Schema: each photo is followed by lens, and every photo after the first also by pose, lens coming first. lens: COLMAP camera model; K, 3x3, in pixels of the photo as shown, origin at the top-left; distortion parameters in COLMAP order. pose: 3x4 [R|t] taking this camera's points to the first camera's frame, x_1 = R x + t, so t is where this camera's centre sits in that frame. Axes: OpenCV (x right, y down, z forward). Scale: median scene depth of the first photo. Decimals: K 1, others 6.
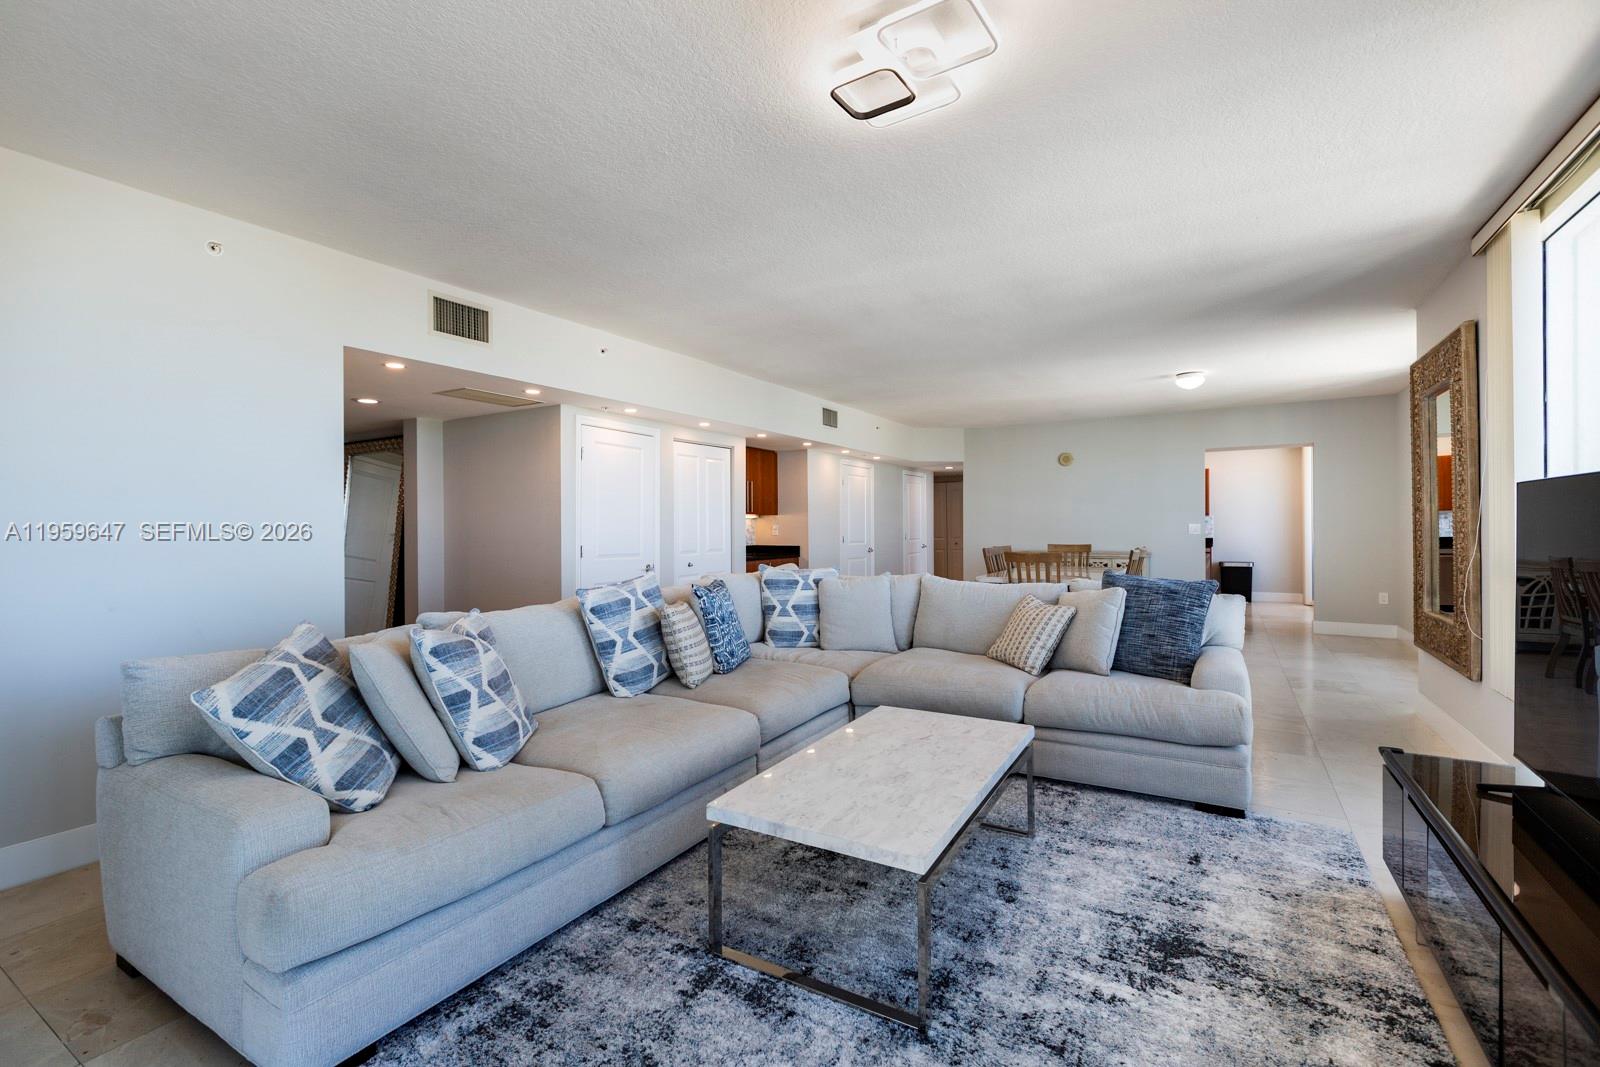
lens RADIAL K [[726.7, 0, 796.3], [0, 726.7, 522.4], [0, 0, 1]] dist [-0.003225, 0.000156]
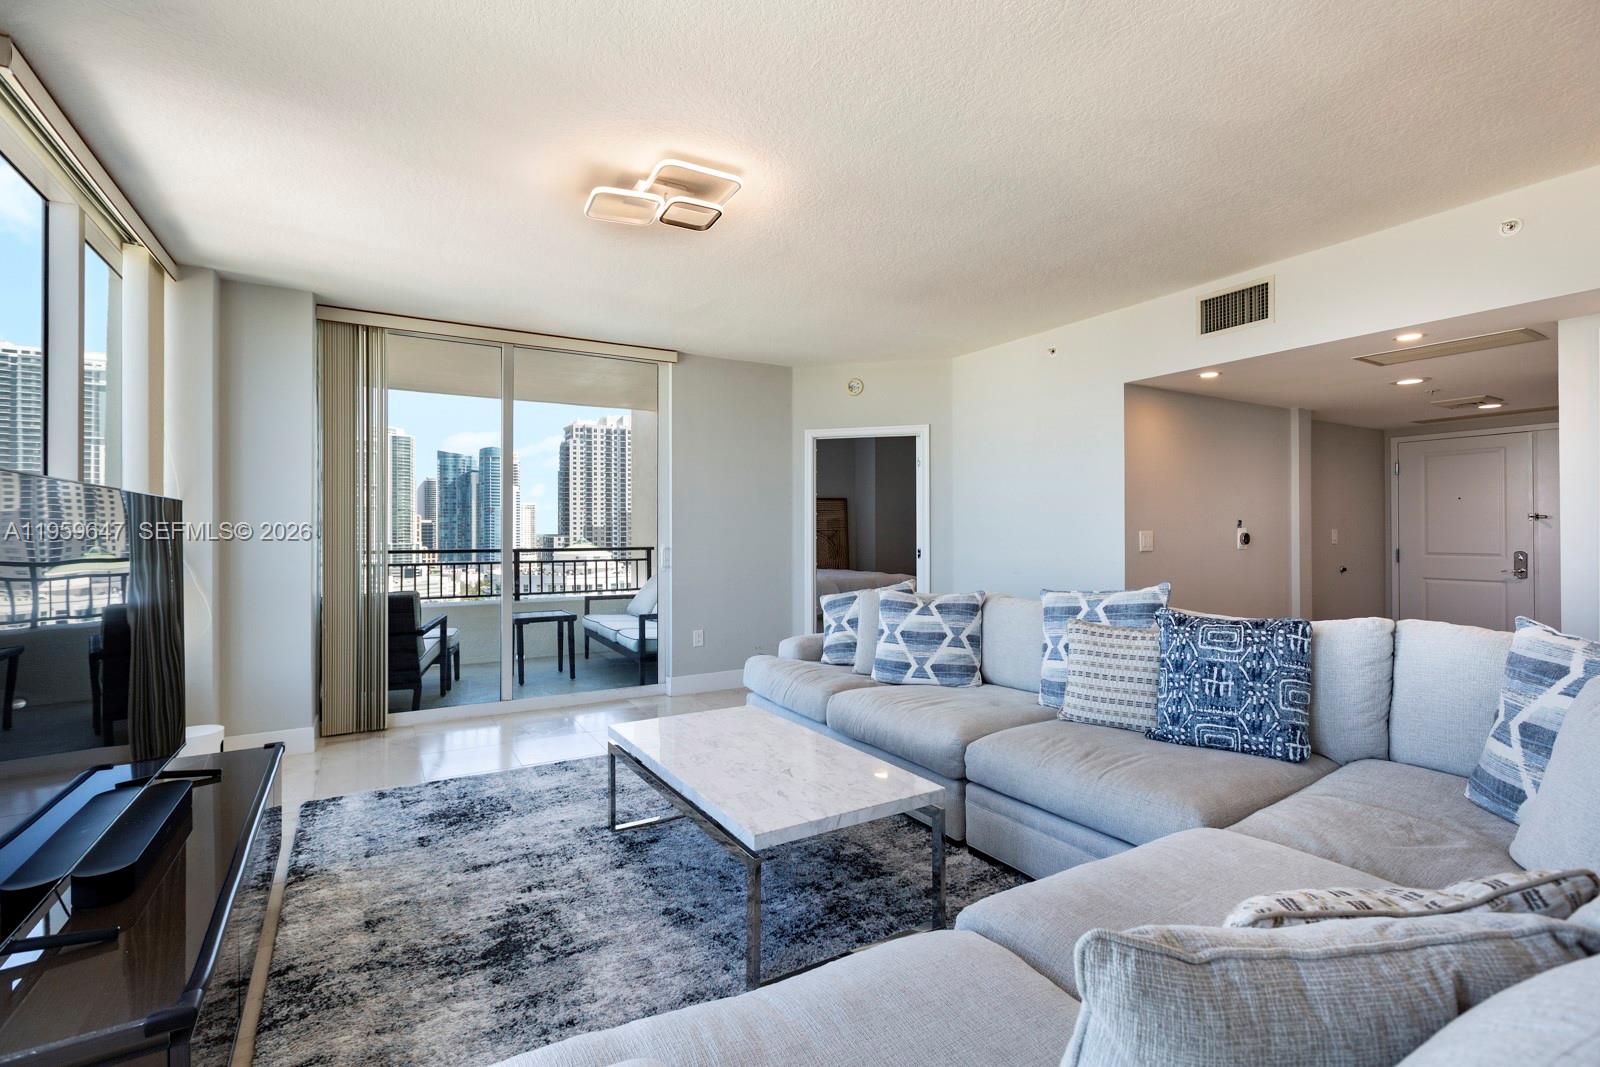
lens RADIAL K [[726.7, 0, 807.1], [0, 726.7, 526.5], [0, 0, 1]] dist [-0.003225, 0.000156]
pose [[-0.477267, 0.002330, -0.878755, 1.308272], [0.006219, 0.999980, -0.000726, -0.000506], [0.878736, -0.005811, -0.477272, 2.007848]]
